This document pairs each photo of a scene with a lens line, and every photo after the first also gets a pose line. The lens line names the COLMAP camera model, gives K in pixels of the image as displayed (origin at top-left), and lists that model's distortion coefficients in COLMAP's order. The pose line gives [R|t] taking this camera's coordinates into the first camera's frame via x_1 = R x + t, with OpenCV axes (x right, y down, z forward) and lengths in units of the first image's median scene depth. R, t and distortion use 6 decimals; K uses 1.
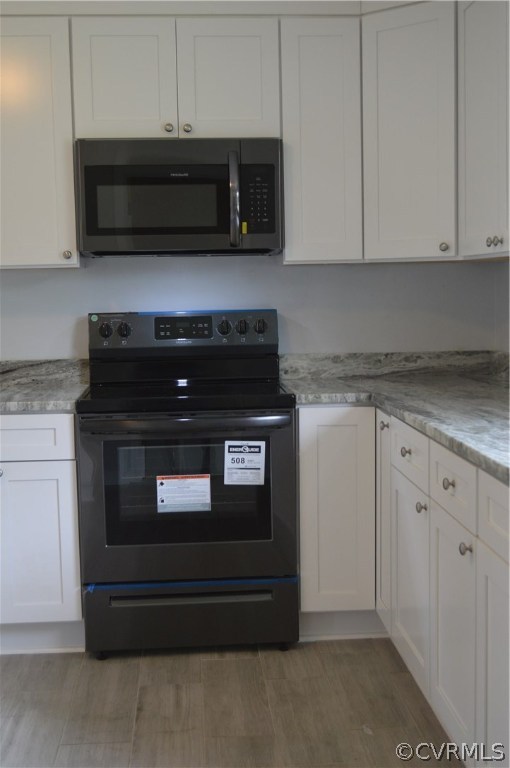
lens RADIAL K [[1021.5, 0, 266.6], [0, 1021.5, 383.8], [0, 0, 1]] dist [-0.016968, -0.026673]
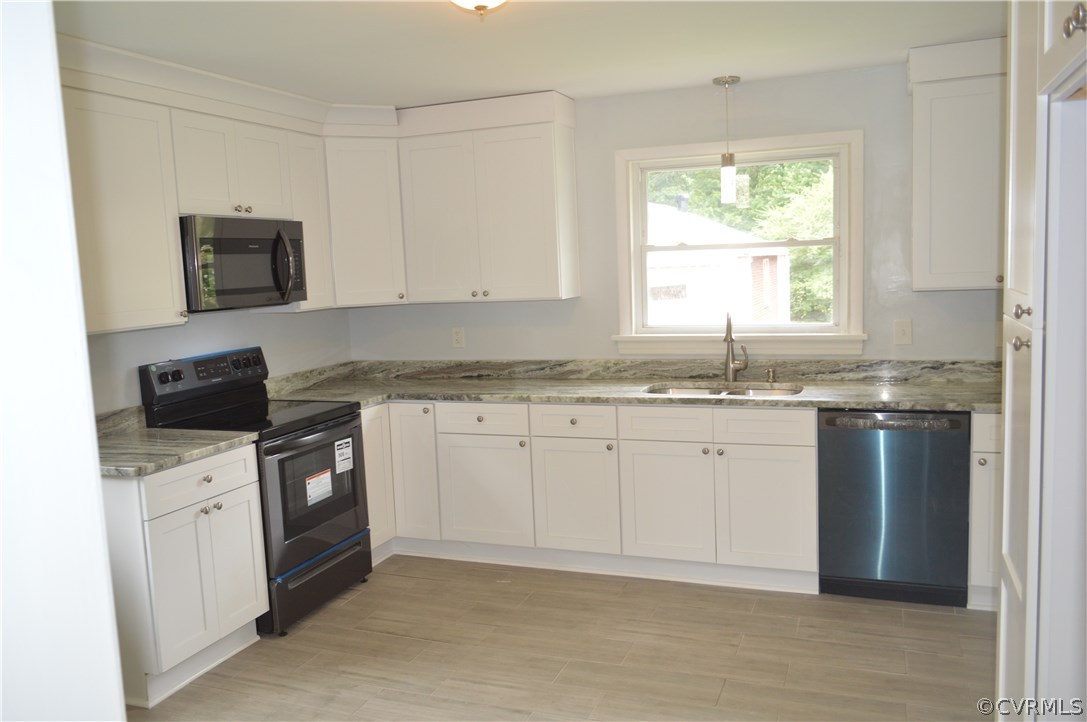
lens RADIAL K [[858.2, 0, 544.0], [0, 858.2, 359.3], [0, 0, 1]] dist [-0.013997, -0.003125]
pose [[0.436256, -0.102408, 0.893976, -0.922334], [0.122071, 0.991054, 0.053959, -0.081443], [-0.891504, 0.085589, 0.444854, 0.221969]]
